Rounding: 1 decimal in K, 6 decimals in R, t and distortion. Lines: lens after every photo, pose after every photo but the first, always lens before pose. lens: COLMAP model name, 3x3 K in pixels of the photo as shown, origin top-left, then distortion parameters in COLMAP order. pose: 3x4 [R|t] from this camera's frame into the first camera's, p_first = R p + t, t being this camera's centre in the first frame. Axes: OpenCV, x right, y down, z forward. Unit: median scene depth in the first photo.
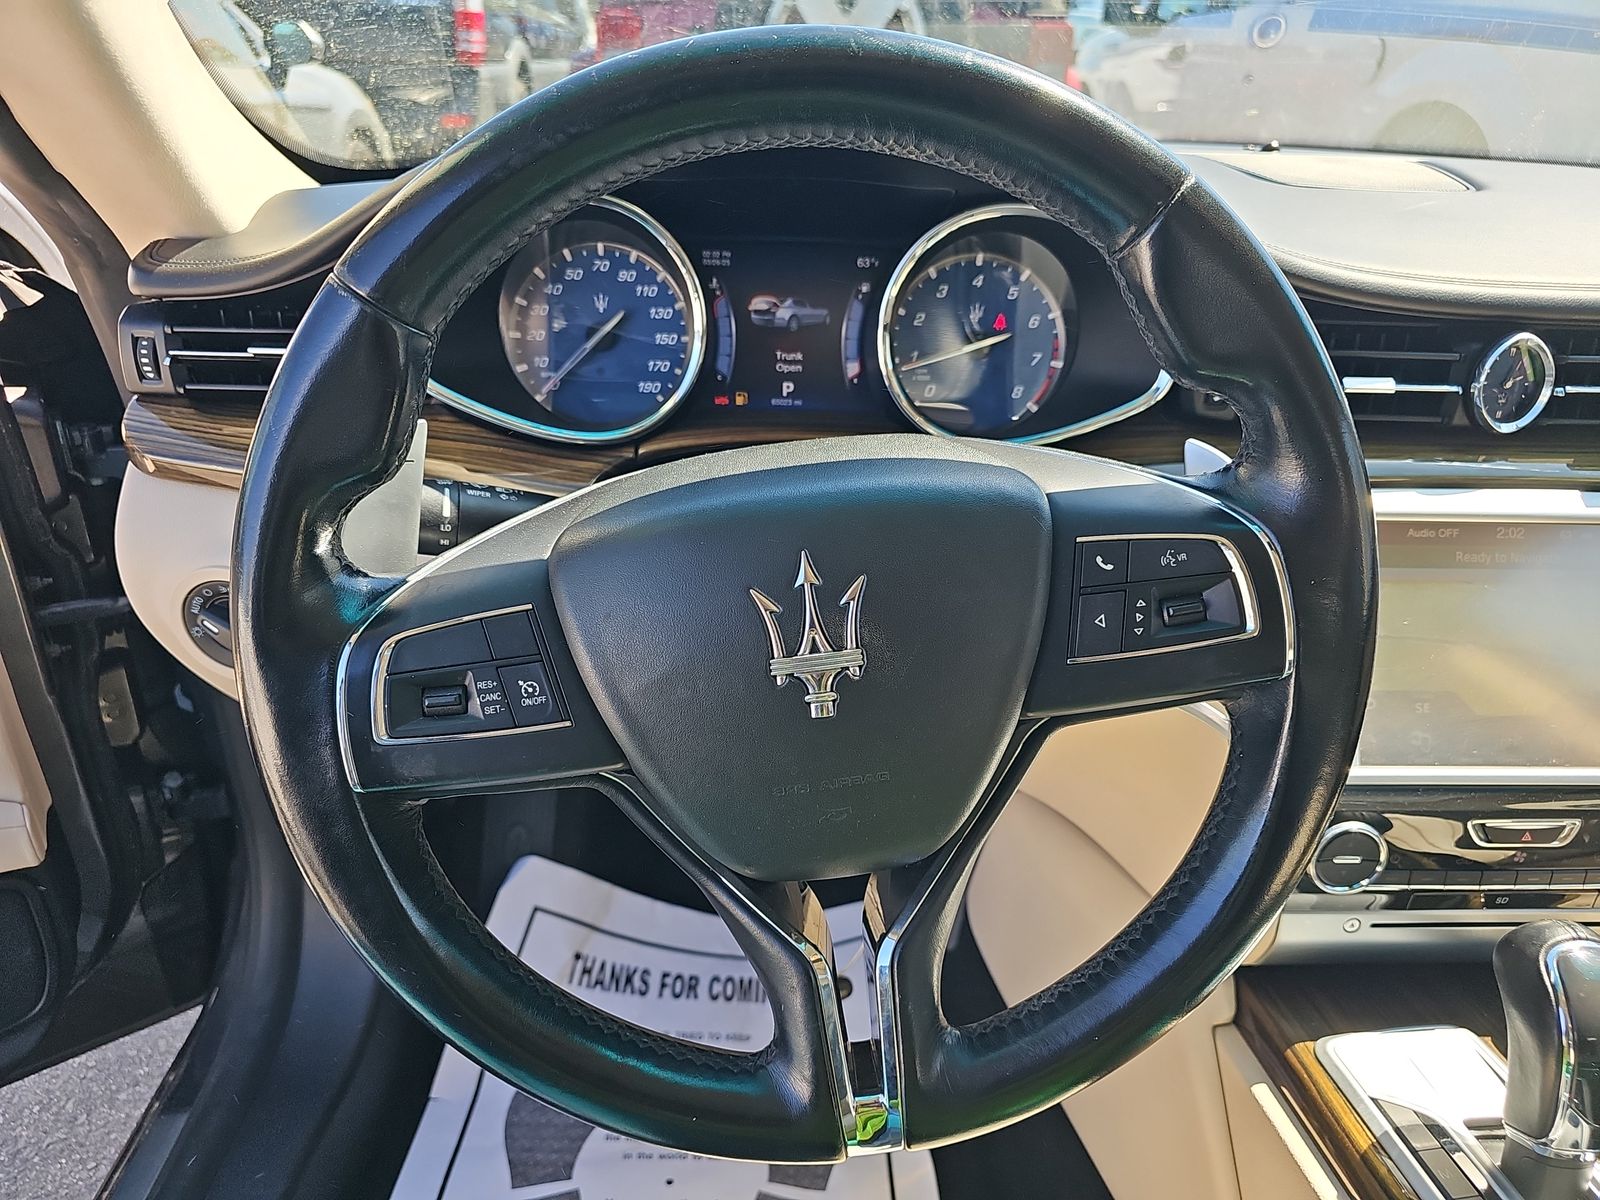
lens RADIAL K [[1059.6, 0, 800.0], [0, 1059.6, 600.0], [0, 0, 1]] dist [0.062027, -0.046960]
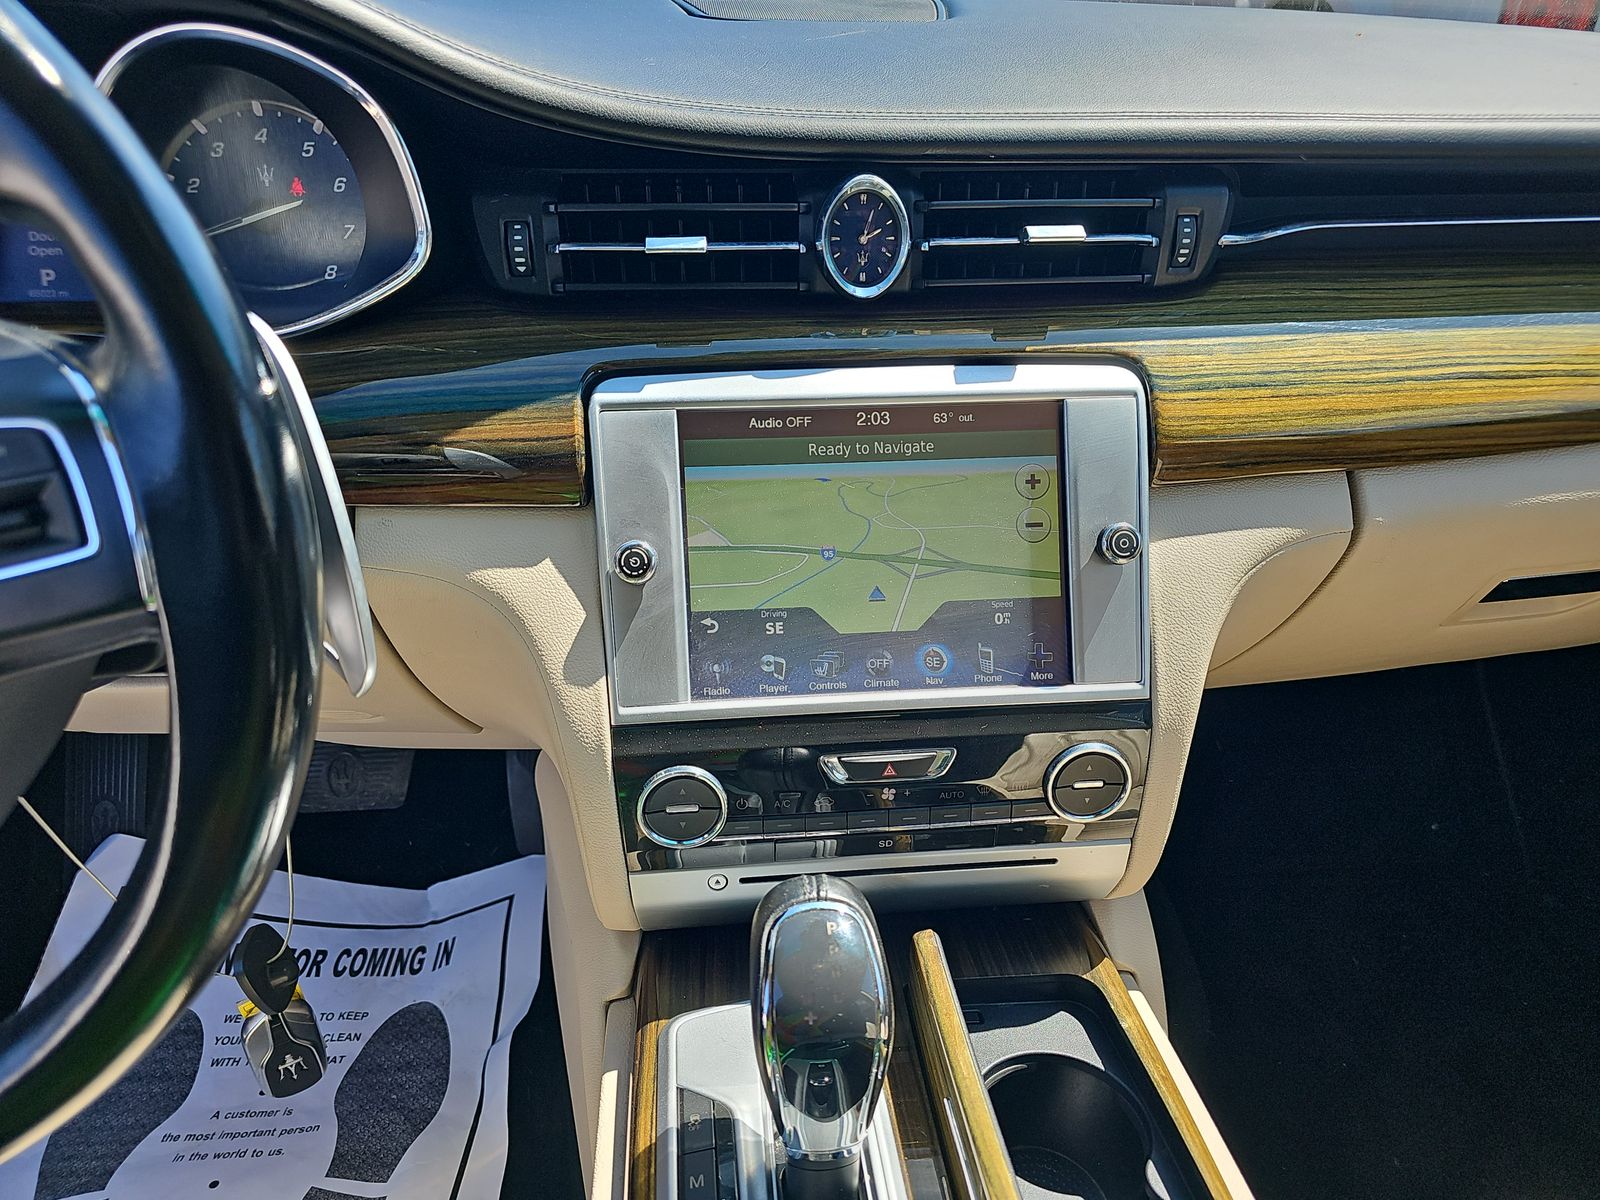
lens RADIAL K [[1059.6, 0, 800.0], [0, 1059.6, 600.0], [0, 0, 1]] dist [0.062027, -0.046960]
pose [[0.998881, -0.046163, 0.010266, 0.585710], [0.045512, 0.997360, 0.056582, 0.030692], [-0.012851, -0.056052, 0.998345, 0.157075]]
